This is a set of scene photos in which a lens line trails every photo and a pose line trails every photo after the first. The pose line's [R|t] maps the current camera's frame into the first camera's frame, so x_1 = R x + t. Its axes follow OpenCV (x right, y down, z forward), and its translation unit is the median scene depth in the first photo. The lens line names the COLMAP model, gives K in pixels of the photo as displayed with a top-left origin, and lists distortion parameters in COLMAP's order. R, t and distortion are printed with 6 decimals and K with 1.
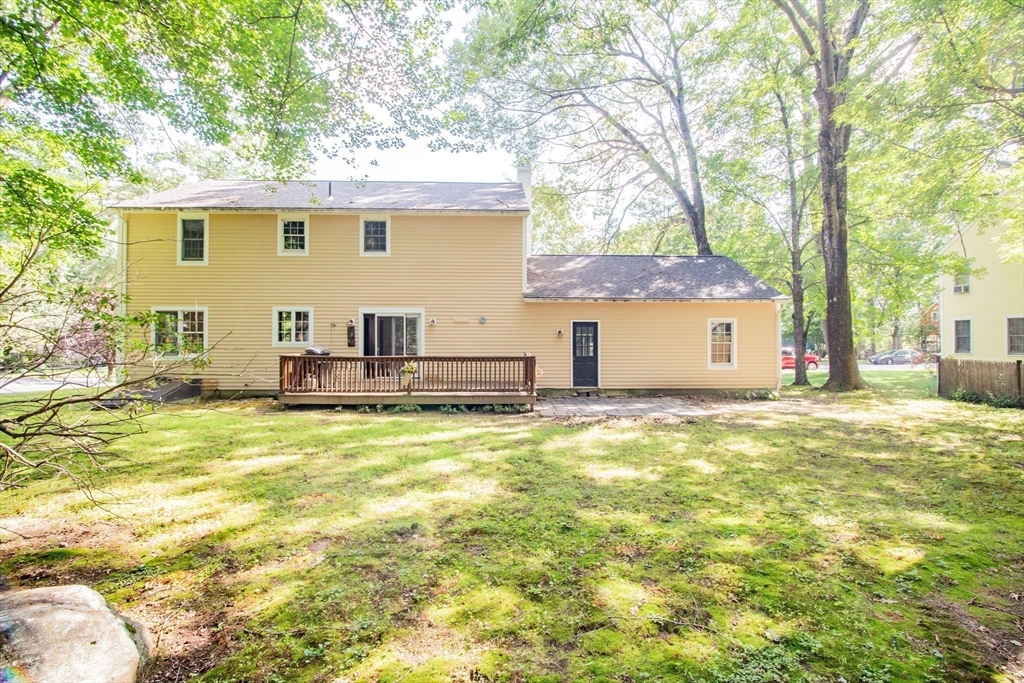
lens RADIAL K [[489.3, 0, 516.8], [0, 489.3, 324.0], [0, 0, 1]] dist [0.000271, -0.008710]
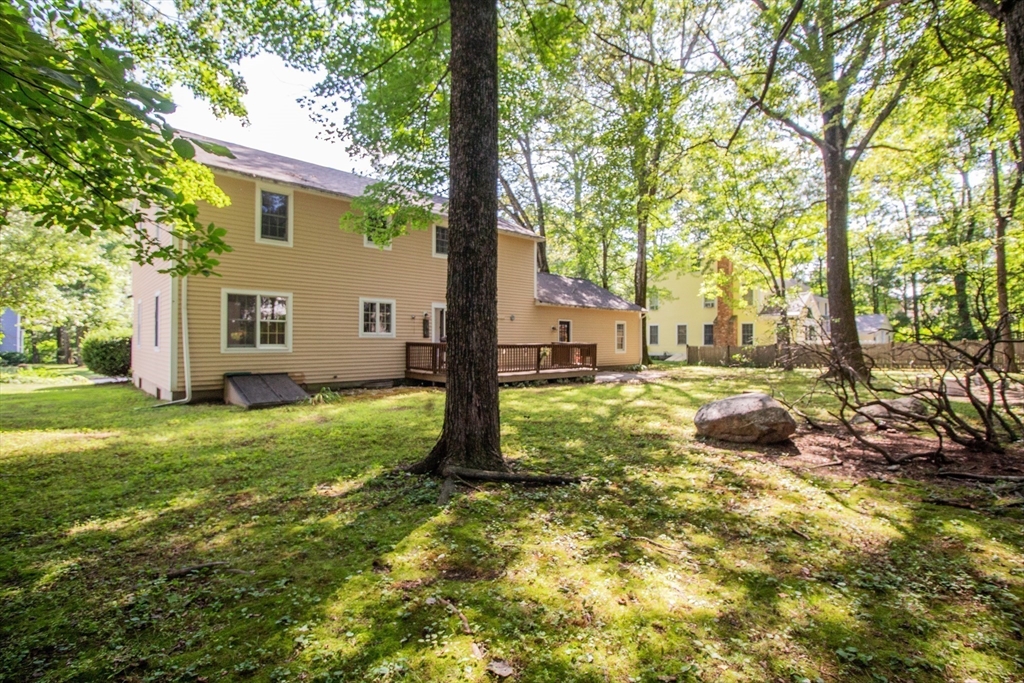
lens RADIAL K [[489.3, 0, 516.8], [0, 489.3, 324.0], [0, 0, 1]] dist [0.000271, -0.008710]
pose [[0.741577, 0.022395, 0.670494, -0.925223], [-0.018384, 0.999746, -0.013059, 0.026025], [-0.670616, -0.002643, 0.741800, 0.050870]]
